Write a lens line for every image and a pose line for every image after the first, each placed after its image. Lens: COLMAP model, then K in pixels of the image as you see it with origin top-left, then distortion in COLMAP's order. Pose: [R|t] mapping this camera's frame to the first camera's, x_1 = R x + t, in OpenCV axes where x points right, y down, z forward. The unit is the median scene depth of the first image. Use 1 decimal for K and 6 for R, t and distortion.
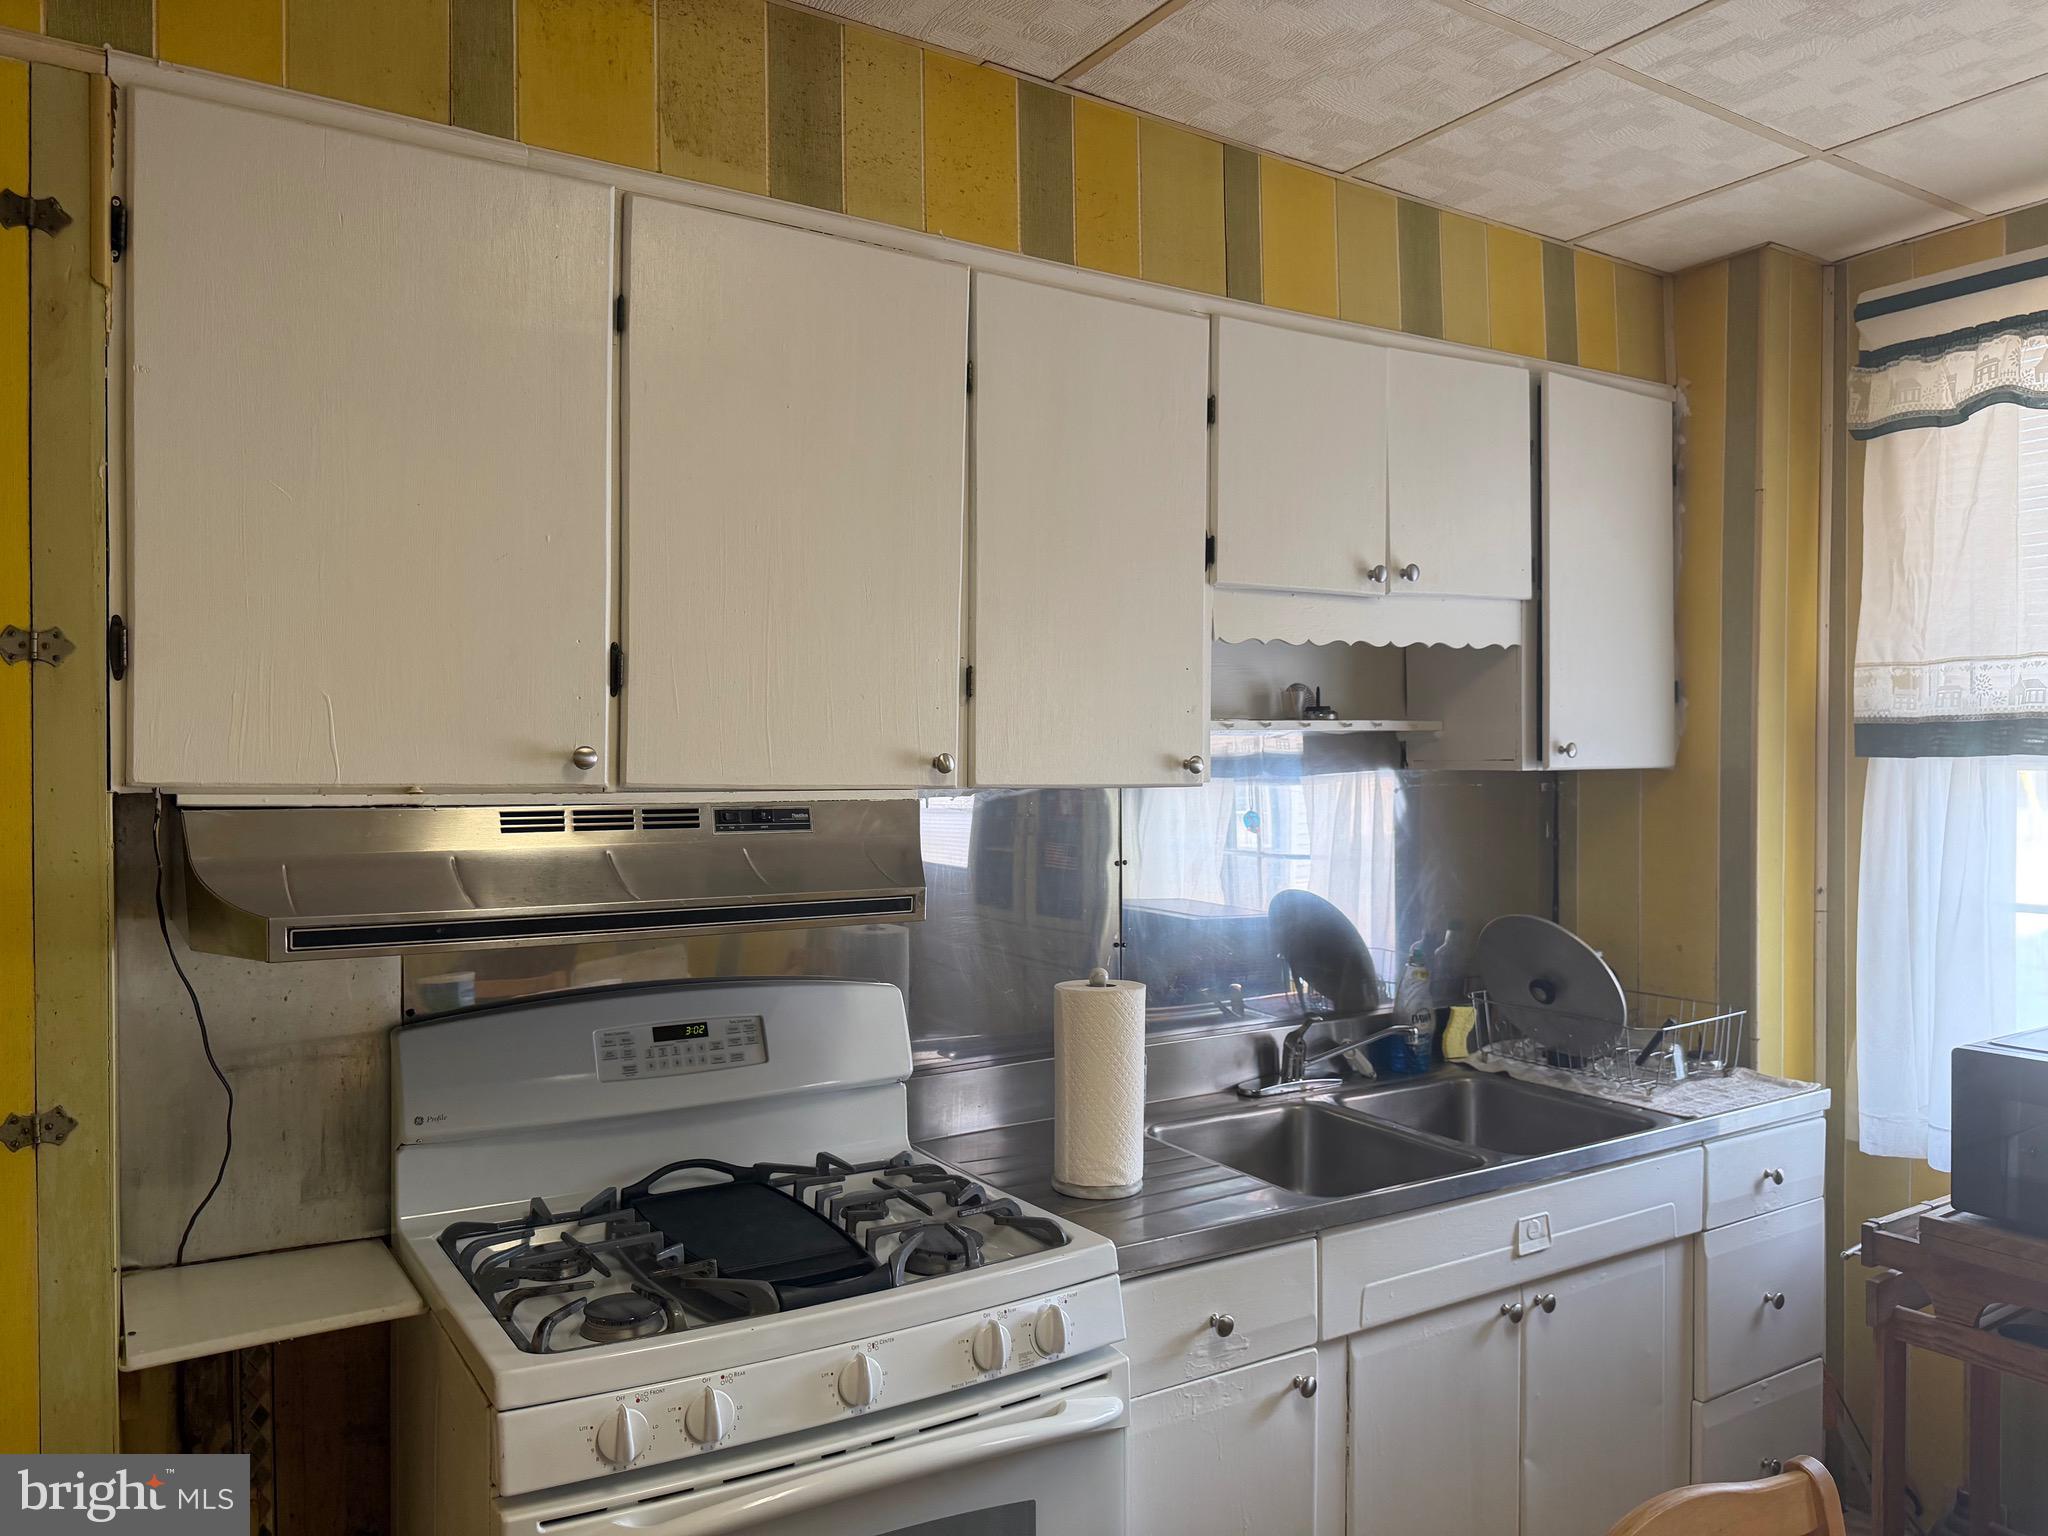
lens RADIAL K [[1442.7, 0, 1024.0], [0, 1442.7, 768.0], [0, 0, 1]] dist [0.074840, -0.100245]
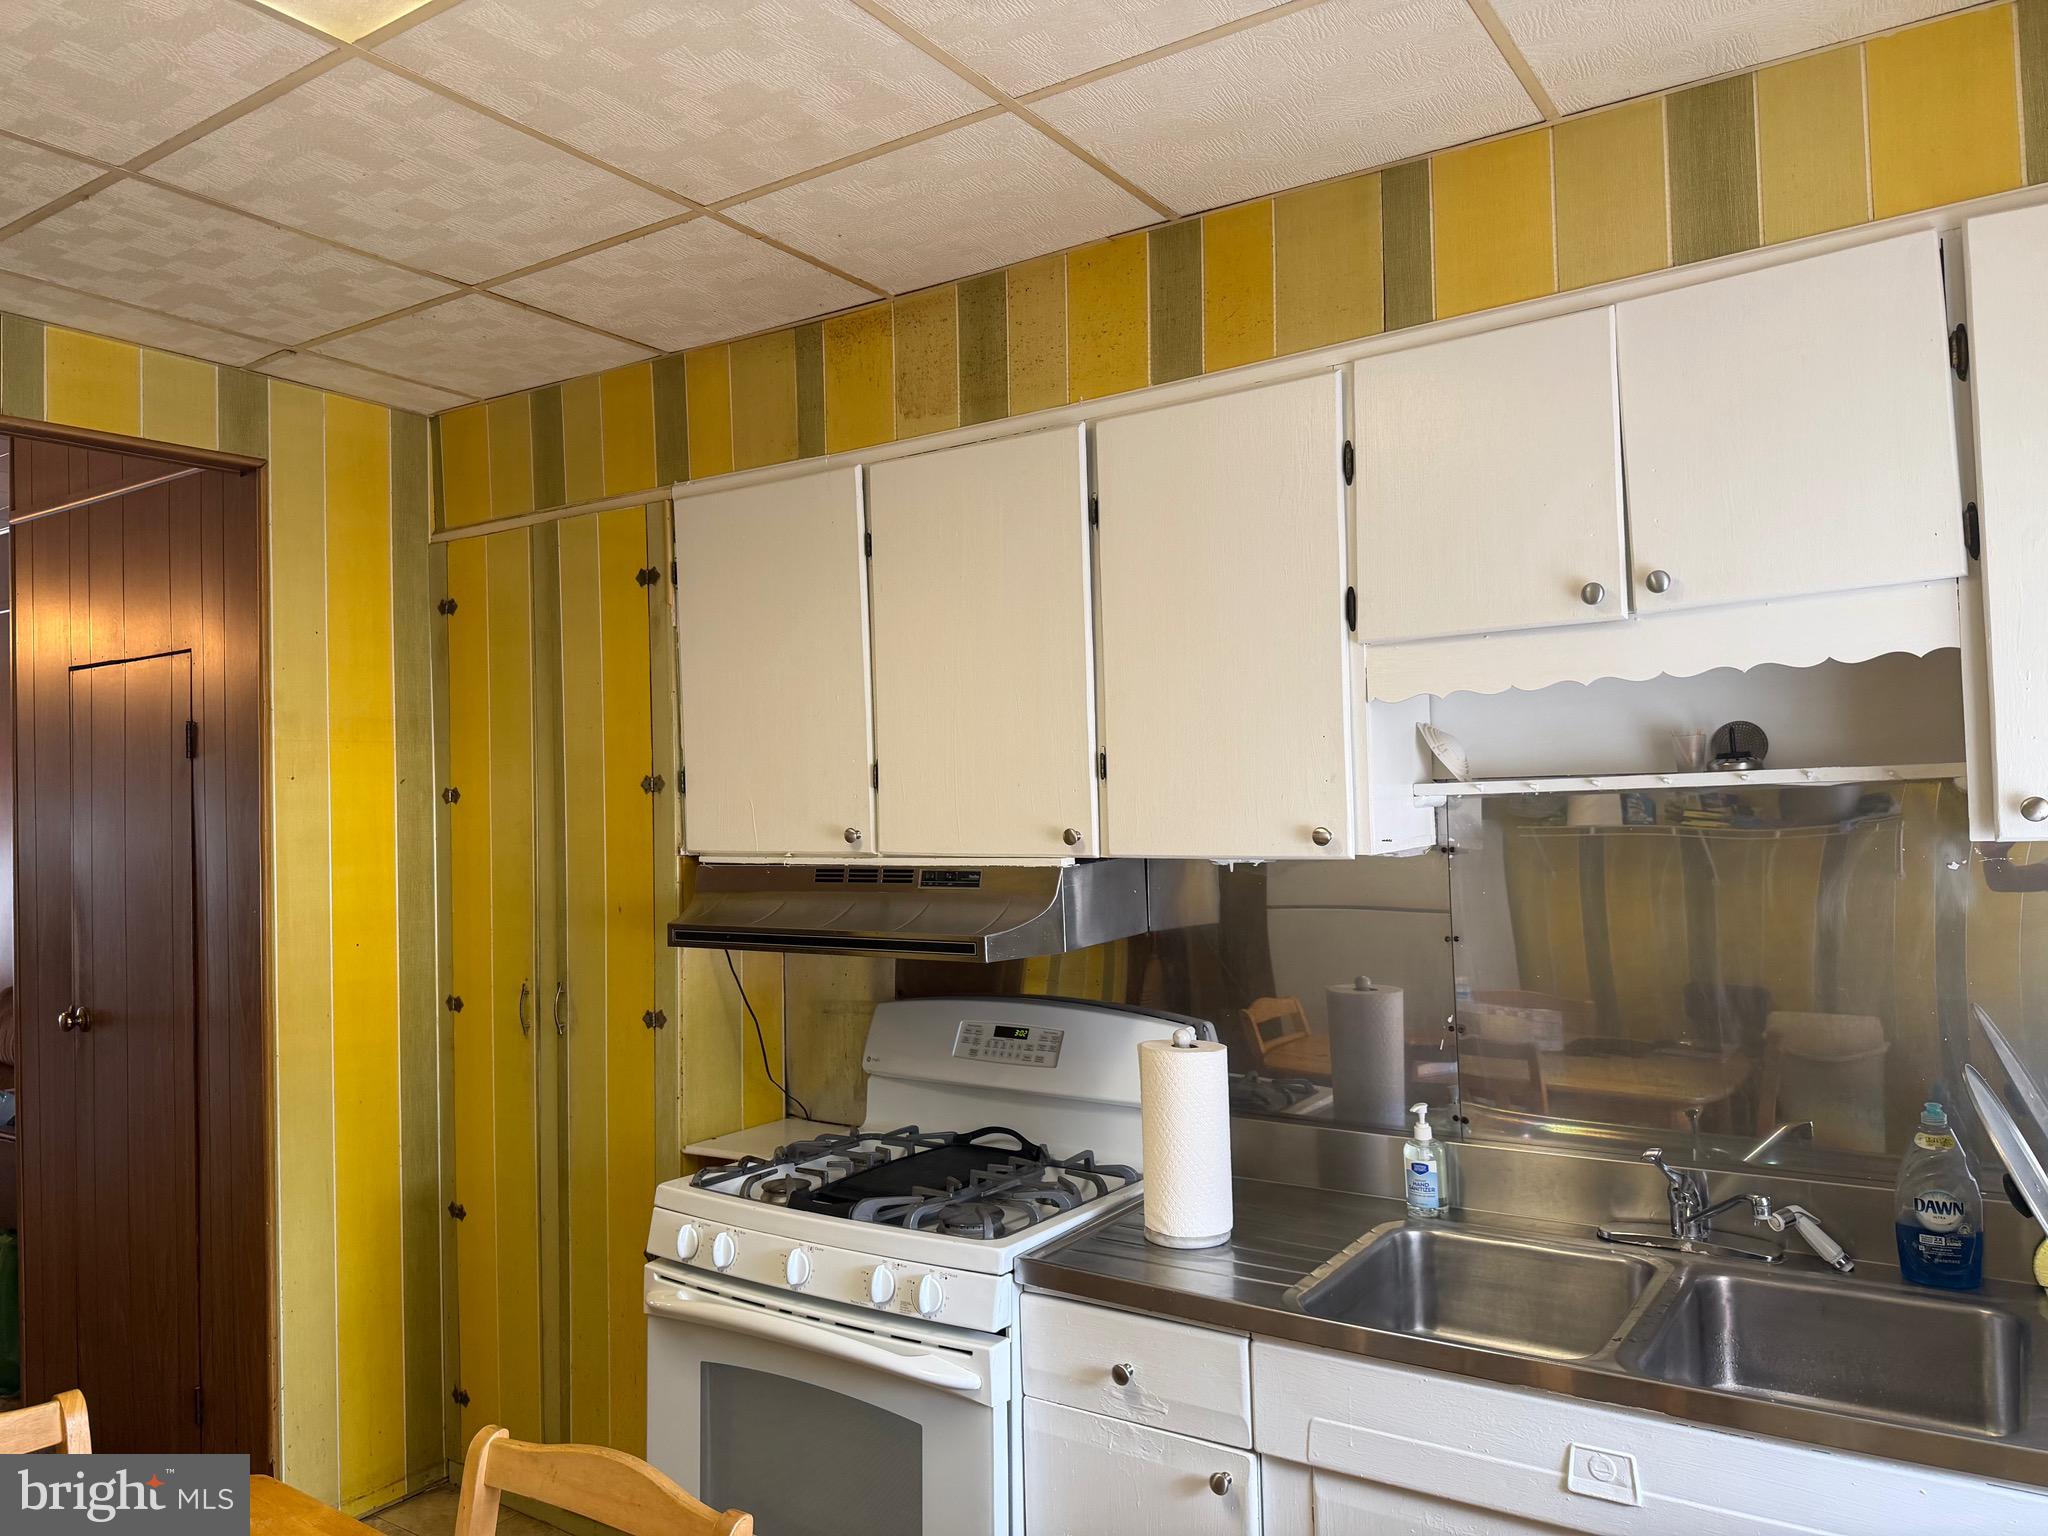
lens RADIAL K [[1389.8, 0, 1024.0], [0, 1389.8, 768.0], [0, 0, 1]] dist [0.057996, -0.090341]
pose [[0.410181, -0.035907, -0.911297, 0.872686], [0.018497, 0.999347, -0.031051, -0.022553], [0.911817, -0.004120, 0.410577, 0.431445]]
